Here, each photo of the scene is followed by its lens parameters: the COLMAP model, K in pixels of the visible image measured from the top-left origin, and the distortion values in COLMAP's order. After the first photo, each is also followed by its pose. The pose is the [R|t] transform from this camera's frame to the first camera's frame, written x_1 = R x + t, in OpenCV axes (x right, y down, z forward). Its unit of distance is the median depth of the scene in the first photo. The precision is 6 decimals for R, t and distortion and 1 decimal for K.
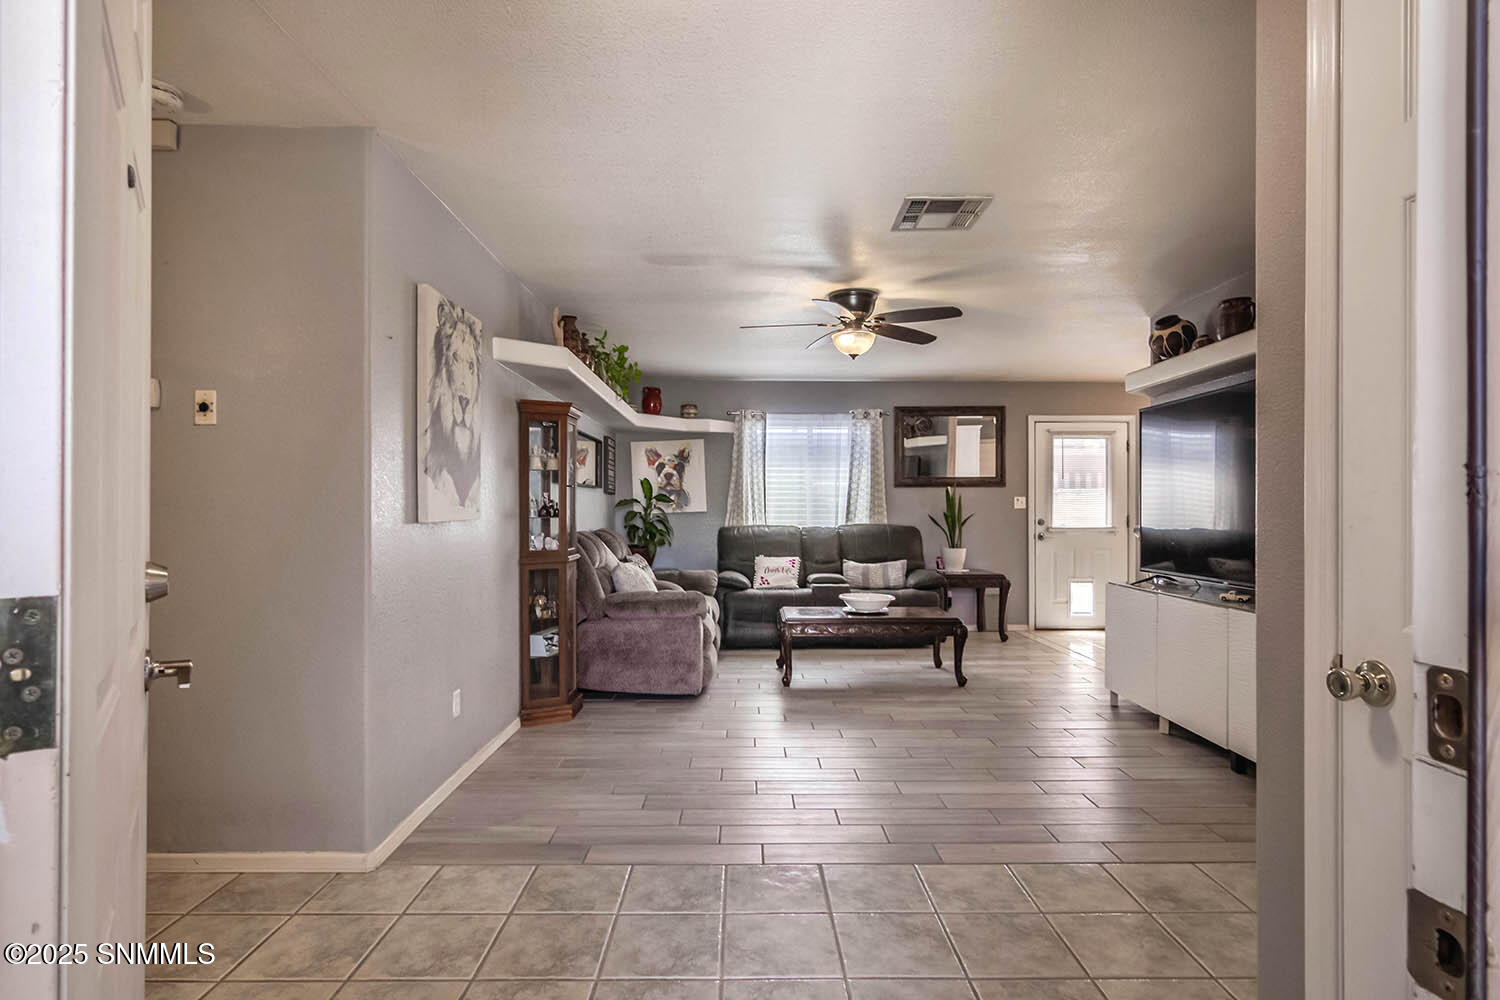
lens RADIAL K [[771.4, 0, 753.3], [0, 771.4, 500.9], [0, 0, 1]] dist [0.000847, 0.000074]
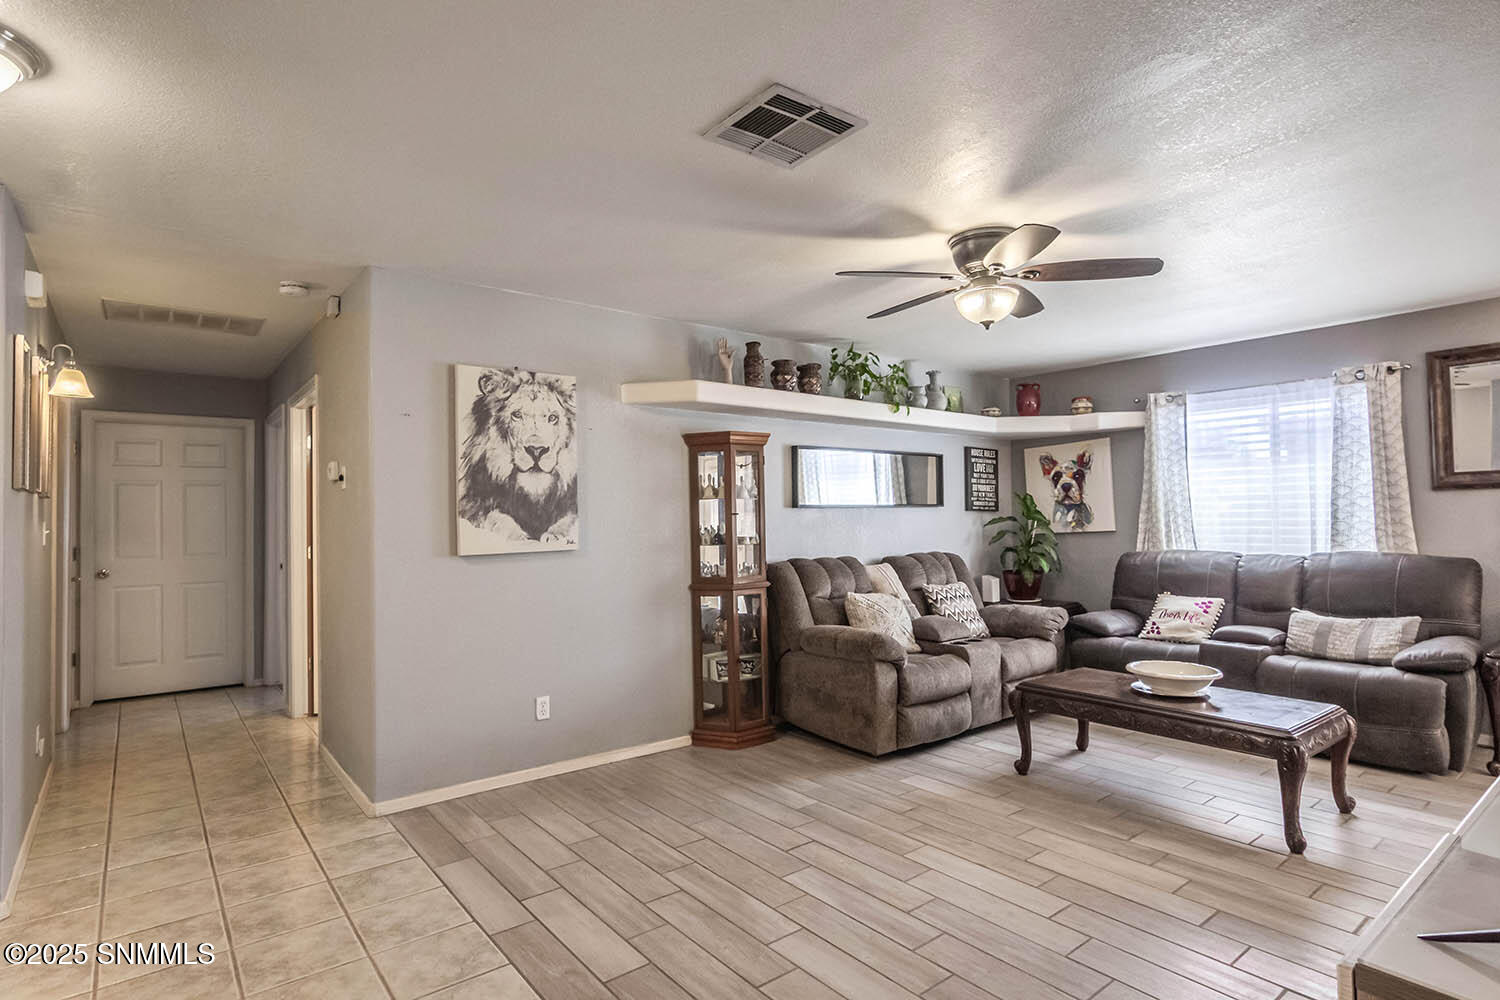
lens RADIAL K [[771.4, 0, 747.8], [0, 771.4, 501.2], [0, 0, 1]] dist [0.000847, 0.000074]
pose [[0.610787, -0.027739, -0.791309, 0.338370], [0.022273, 0.999593, -0.017848, -0.010594], [0.791481, -0.006724, 0.611156, 0.242503]]
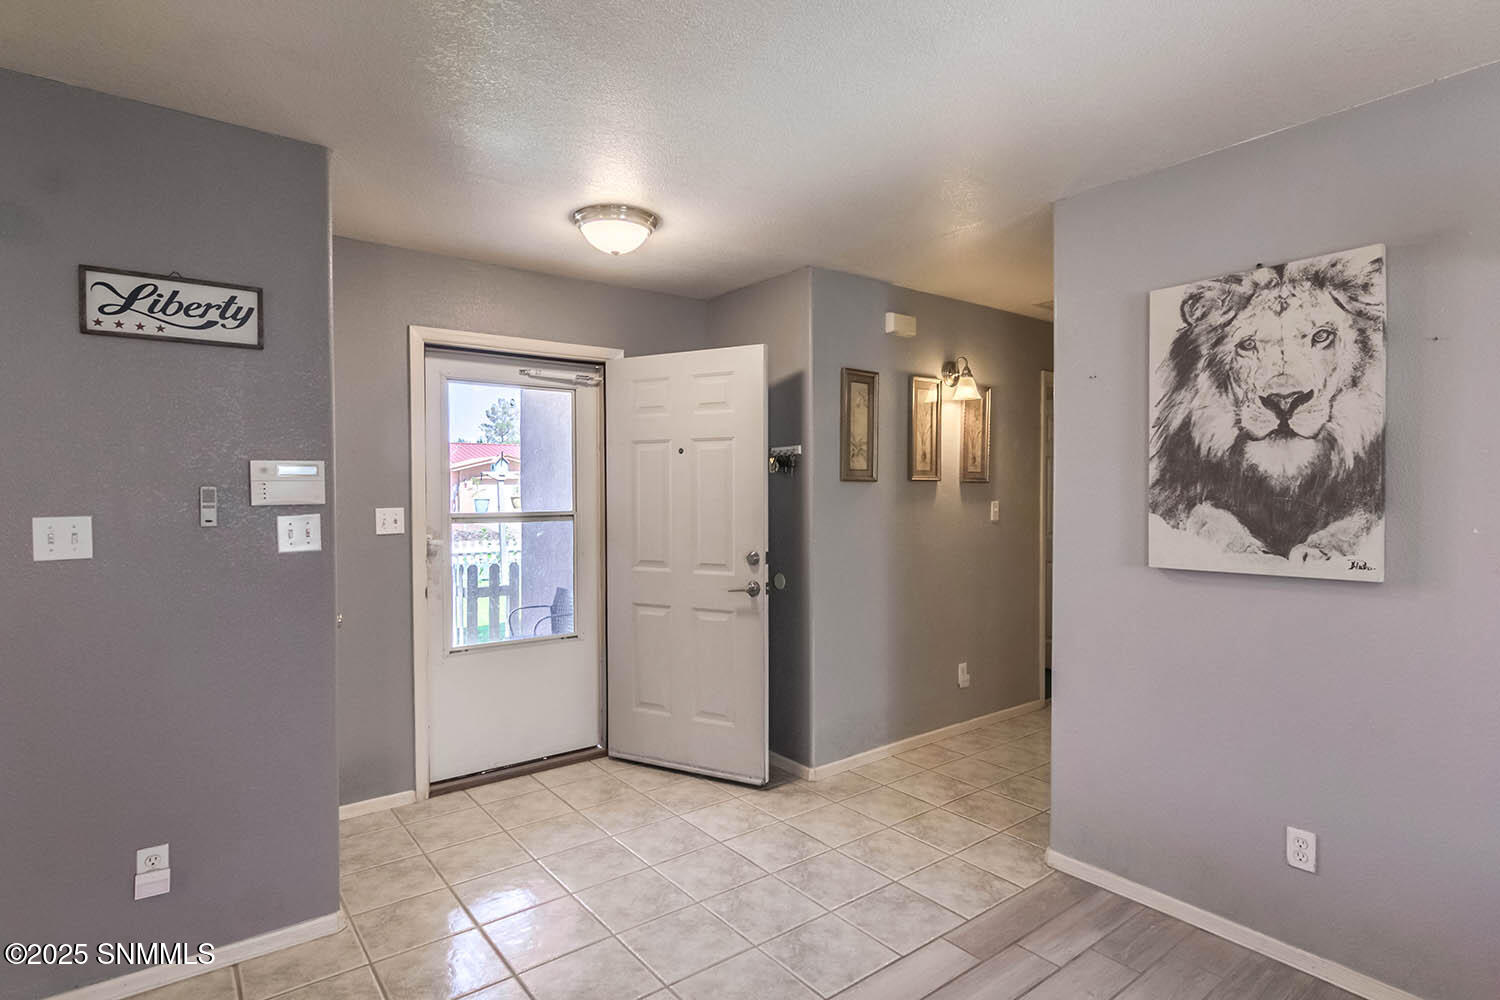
lens RADIAL K [[771.4, 0, 754.7], [0, 771.4, 504.5], [0, 0, 1]] dist [0.000847, 0.000074]
pose [[-0.794397, 0.009836, -0.607319, 0.182562], [0.004830, 0.999940, 0.009878, -0.021021], [0.607379, 0.004914, -0.794397, 0.567226]]
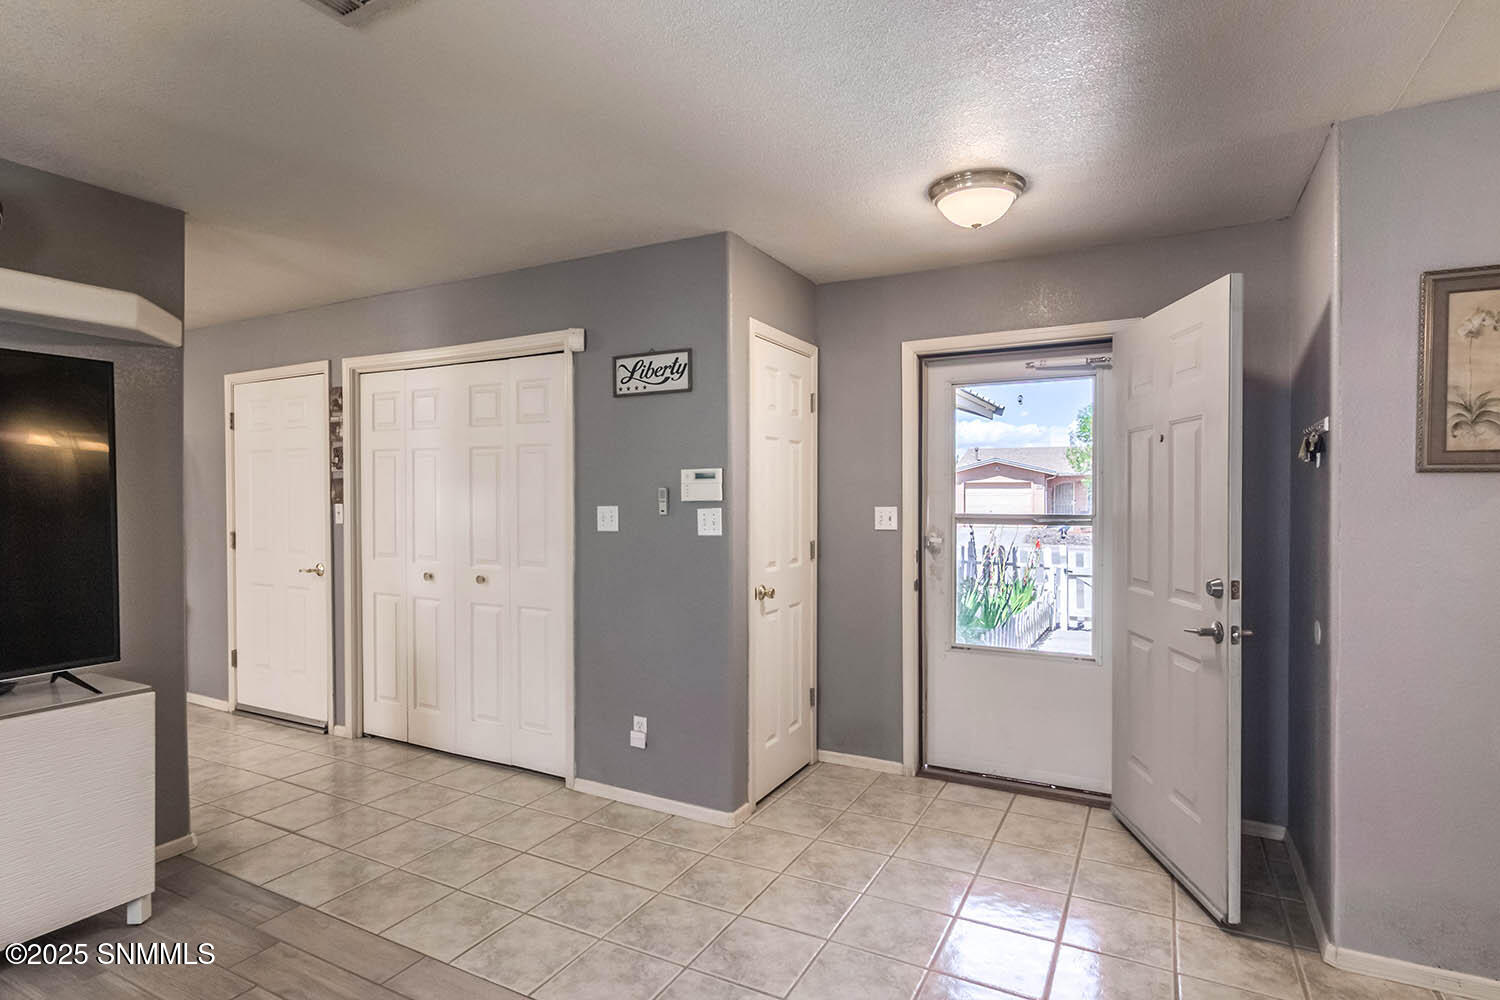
lens RADIAL K [[771.4, 0, 753.7], [0, 771.4, 507.2], [0, 0, 1]] dist [0.000847, 0.000074]
pose [[-0.880079, -0.009982, 0.474723, -0.091202], [-0.006542, 0.999939, 0.008896, -0.019253], [-0.474782, 0.004723, -0.880091, 0.570433]]
